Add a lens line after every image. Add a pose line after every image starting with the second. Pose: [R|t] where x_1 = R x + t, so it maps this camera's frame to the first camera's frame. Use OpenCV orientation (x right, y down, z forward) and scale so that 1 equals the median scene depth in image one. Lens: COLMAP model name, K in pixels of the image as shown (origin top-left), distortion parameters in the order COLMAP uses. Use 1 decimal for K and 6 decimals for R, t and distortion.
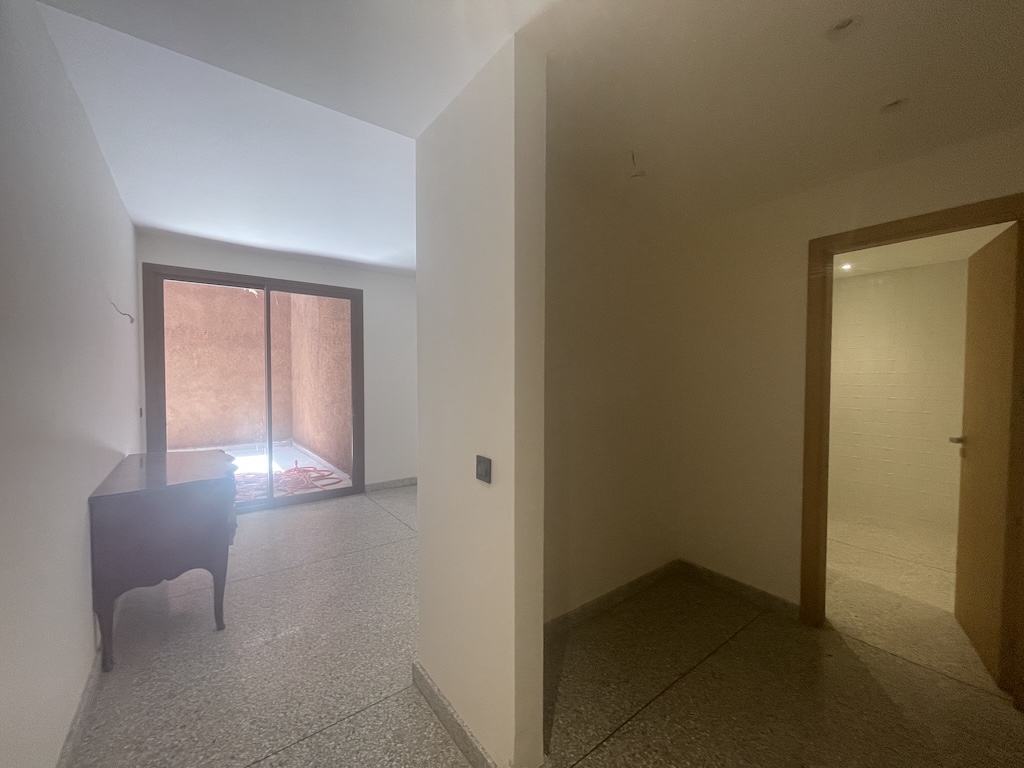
lens RADIAL K [[420.9, 0, 509.9], [0, 420.9, 384.2], [0, 0, 1]] dist [-0.002889, 0.002584]
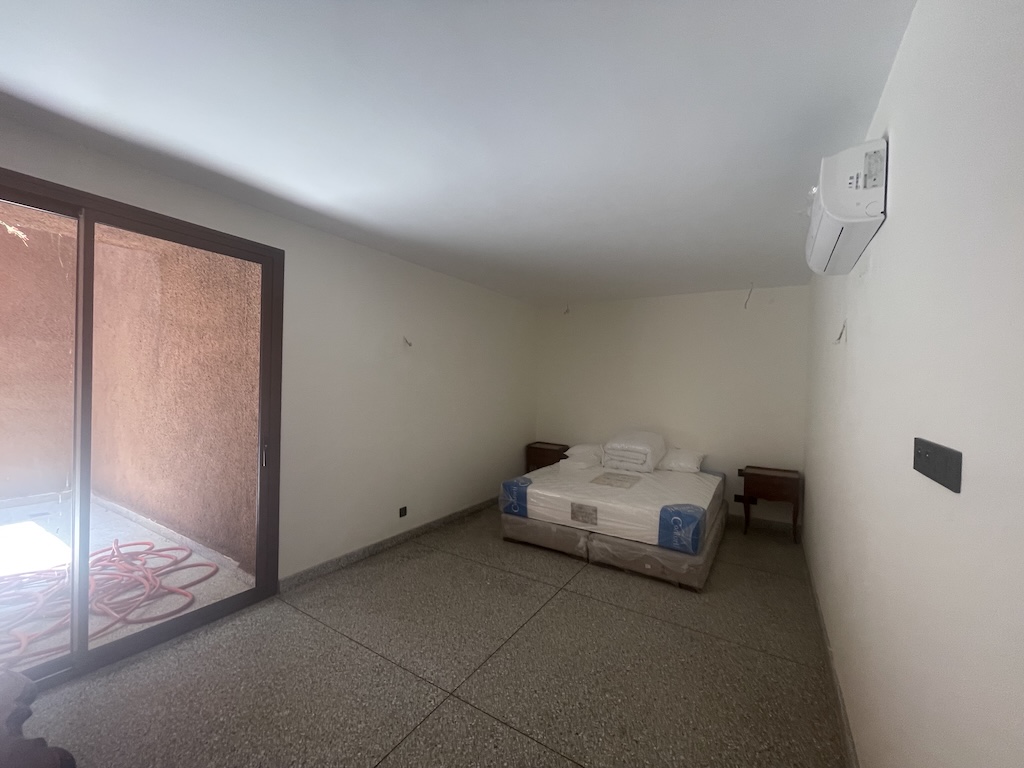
lens RADIAL K [[420.9, 0, 513.3], [0, 420.9, 383.9], [0, 0, 1]] dist [-0.002889, 0.002584]
pose [[0.936722, 0.028990, 0.348872, -0.230294], [-0.019300, 0.999326, -0.031221, -0.020678], [-0.349542, 0.022512, 0.936650, 0.304162]]
